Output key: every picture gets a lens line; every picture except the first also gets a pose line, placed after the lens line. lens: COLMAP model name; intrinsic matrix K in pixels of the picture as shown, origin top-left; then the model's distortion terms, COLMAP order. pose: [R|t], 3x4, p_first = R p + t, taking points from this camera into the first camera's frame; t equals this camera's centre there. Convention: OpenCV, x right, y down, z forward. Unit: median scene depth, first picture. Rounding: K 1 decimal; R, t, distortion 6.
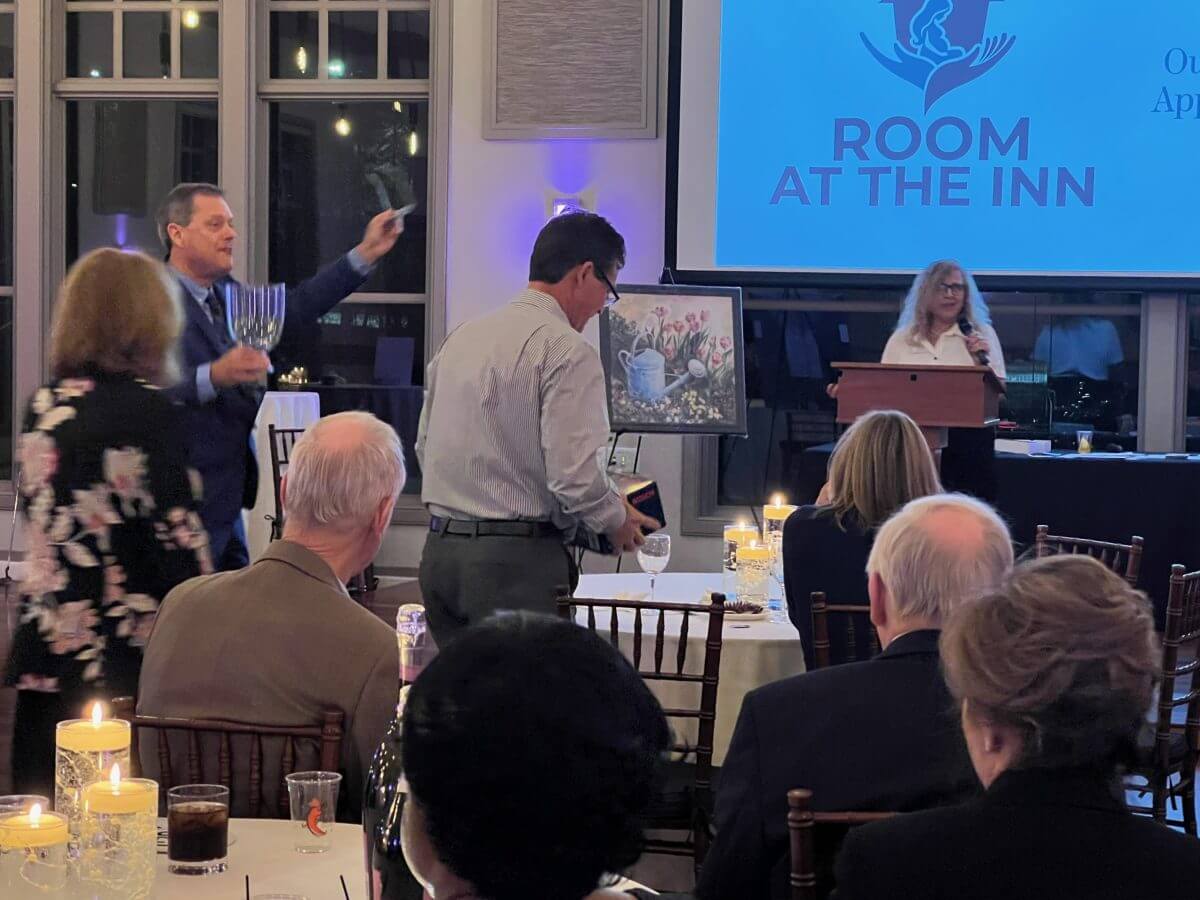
lens RADIAL K [[2764.3, 0, 609.2], [0, 2764.3, 437.0], [0, 0, 1]] dist [0.255962, 0.000000]
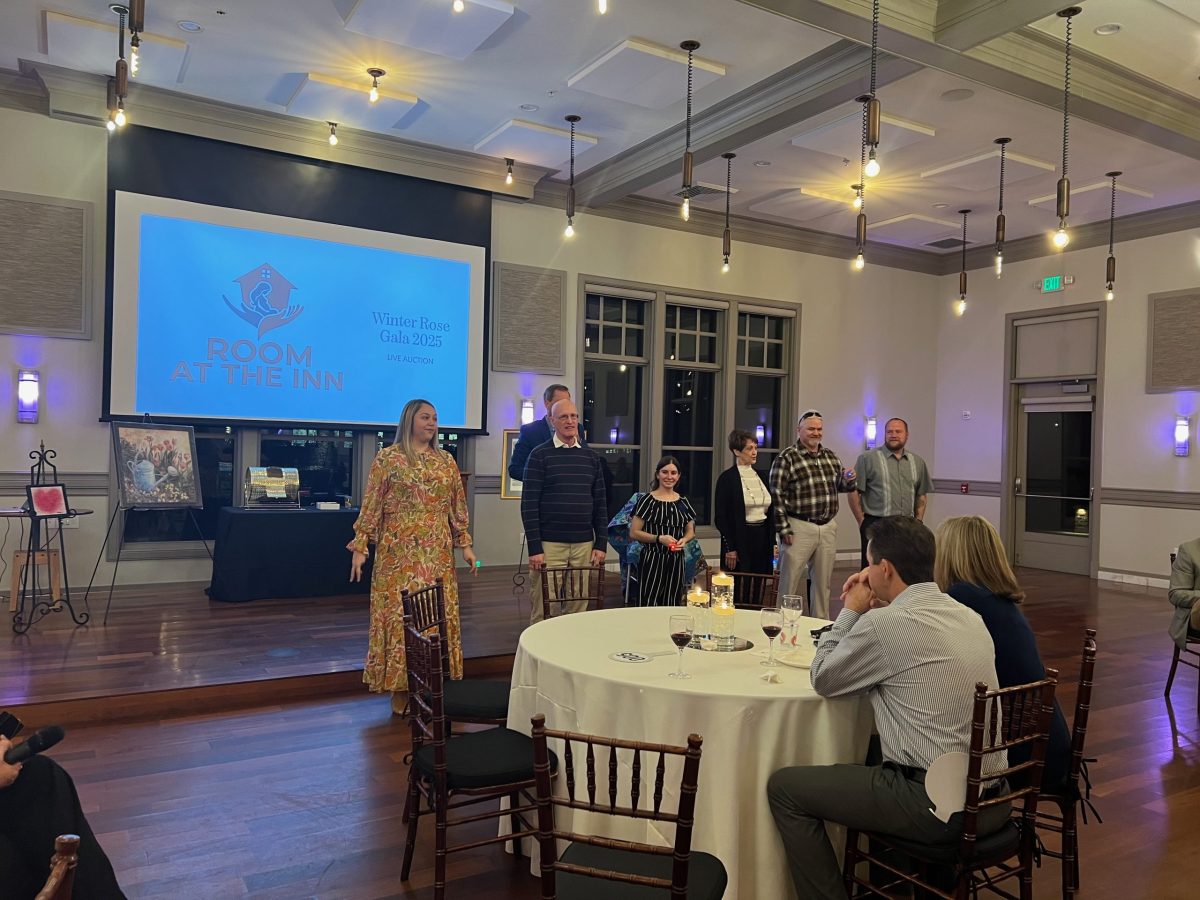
lens RADIAL K [[910.6, 0, 605.2], [0, 910.6, 459.6], [0, 0, 1]] dist [0.070496, -0.071559]
pose [[0.691596, -0.007506, 0.722246, -0.192454], [0.019422, 0.999778, -0.008207, -0.020618], [-0.722024, 0.019703, 0.691588, 0.370507]]
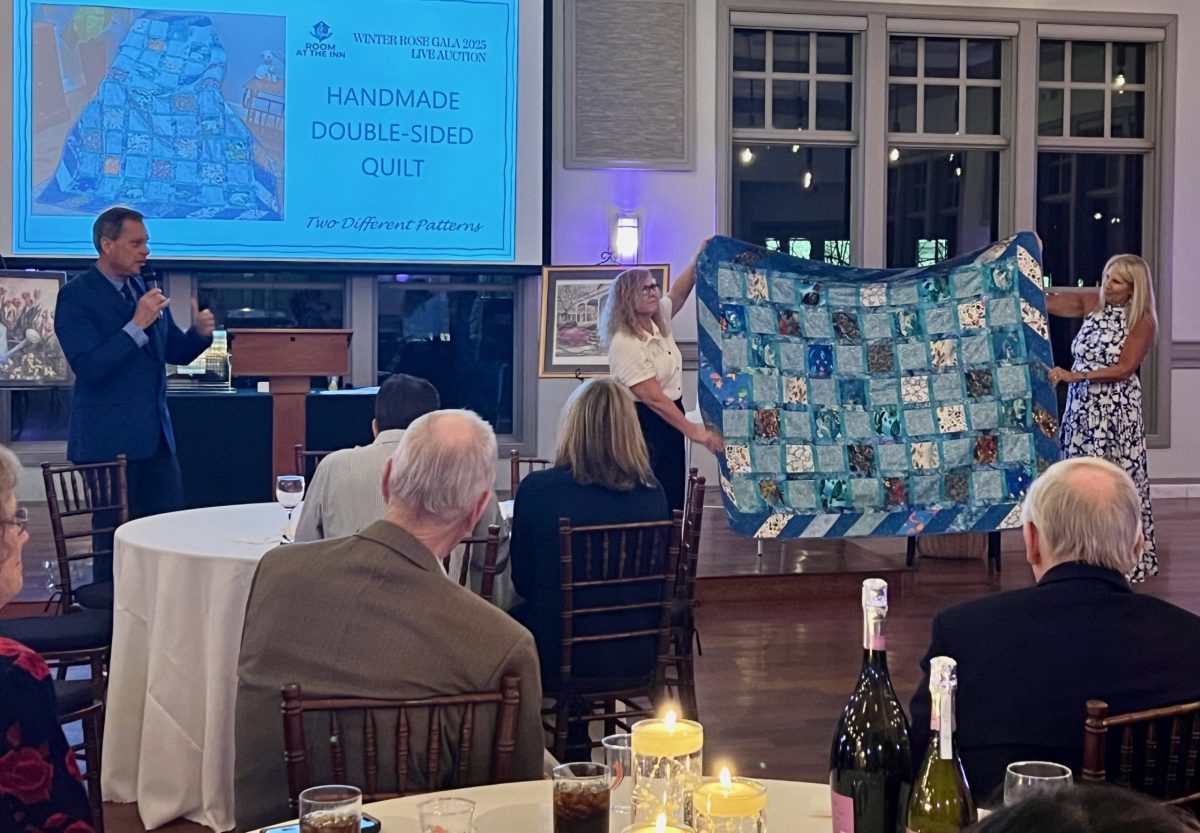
lens RADIAL K [[1873.3, 0, 659.4], [0, 1873.3, 333.5], [0, 0, 1]] dist [0.104061, 0.000000]
pose [[0.875611, -0.022574, 0.482488, -0.127531], [0.030785, 0.999485, -0.009105, -0.008710], [-0.482034, 0.022826, 0.875855, 0.102477]]
